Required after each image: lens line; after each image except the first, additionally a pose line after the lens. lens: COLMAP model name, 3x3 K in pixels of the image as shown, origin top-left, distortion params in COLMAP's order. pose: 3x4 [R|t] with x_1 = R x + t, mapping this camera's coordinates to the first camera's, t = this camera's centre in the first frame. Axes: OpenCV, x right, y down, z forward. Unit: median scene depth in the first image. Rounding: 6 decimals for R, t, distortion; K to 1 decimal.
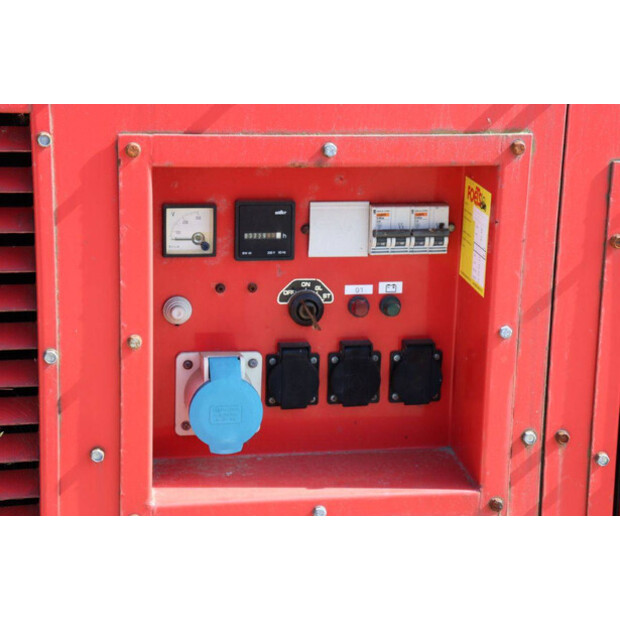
lens RADIAL K [[1478.9, 0, 308.1], [0, 1478.9, 314.1], [0, 0, 1]] dist [0.446478, 0.000000]
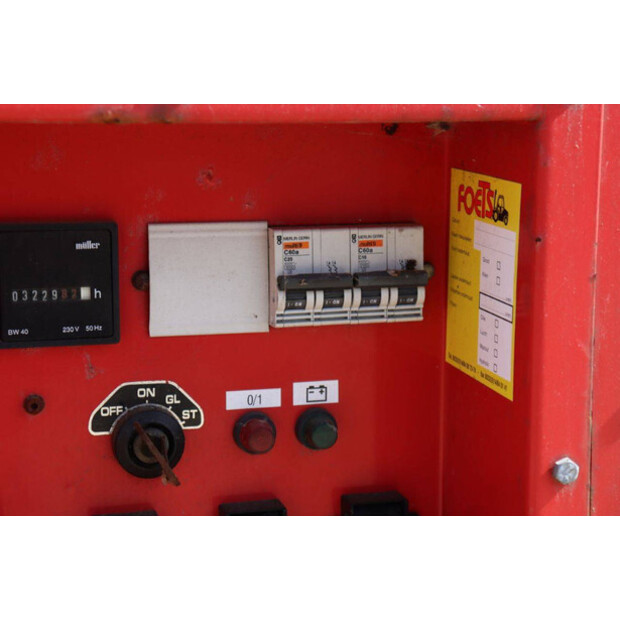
lens RADIAL K [[1478.9, 0, 304.5], [0, 1478.9, 313.7], [0, 0, 1]] dist [0.446478, 0.000000]
pose [[0.994789, -0.038174, 0.094538, 0.005109], [0.047898, 0.993545, -0.102826, 0.007418], [-0.090003, 0.106818, 0.990197, 0.507525]]
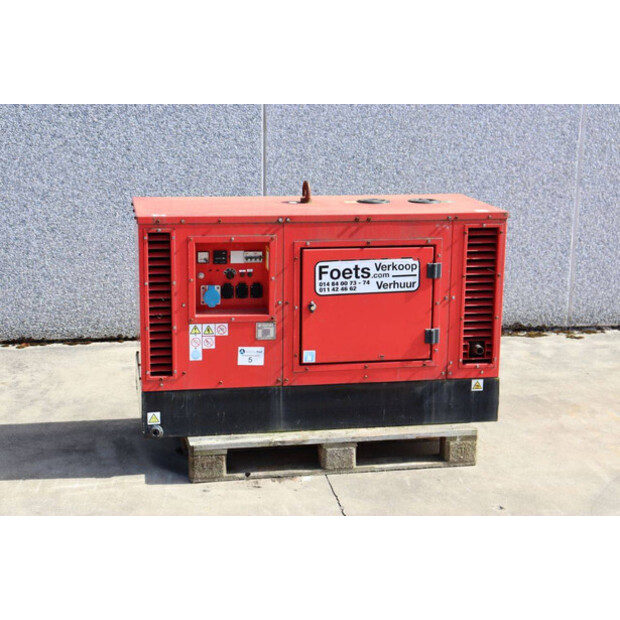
lens RADIAL K [[1109.9, 0, 321.0], [0, 1109.9, 313.1], [0, 0, 1]] dist [0.223667, 0.000000]
pose [[0.999829, -0.012115, 0.013941, 0.223224], [0.012802, 0.998653, -0.050288, 0.280762], [-0.013313, 0.050458, 0.998637, -2.313092]]
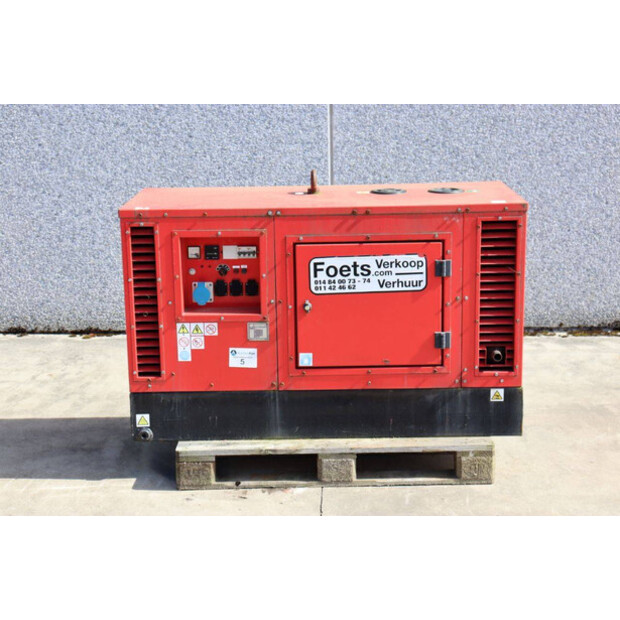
lens RADIAL K [[1135.6, 0, 312.5], [0, 1135.6, 310.1], [0, 0, 1]] dist [0.255195, 0.000000]
pose [[0.983373, 0.003151, -0.181569, 0.832122], [-0.010078, 0.999255, -0.037244, 0.222585], [0.181316, 0.038455, 0.982673, -2.096542]]
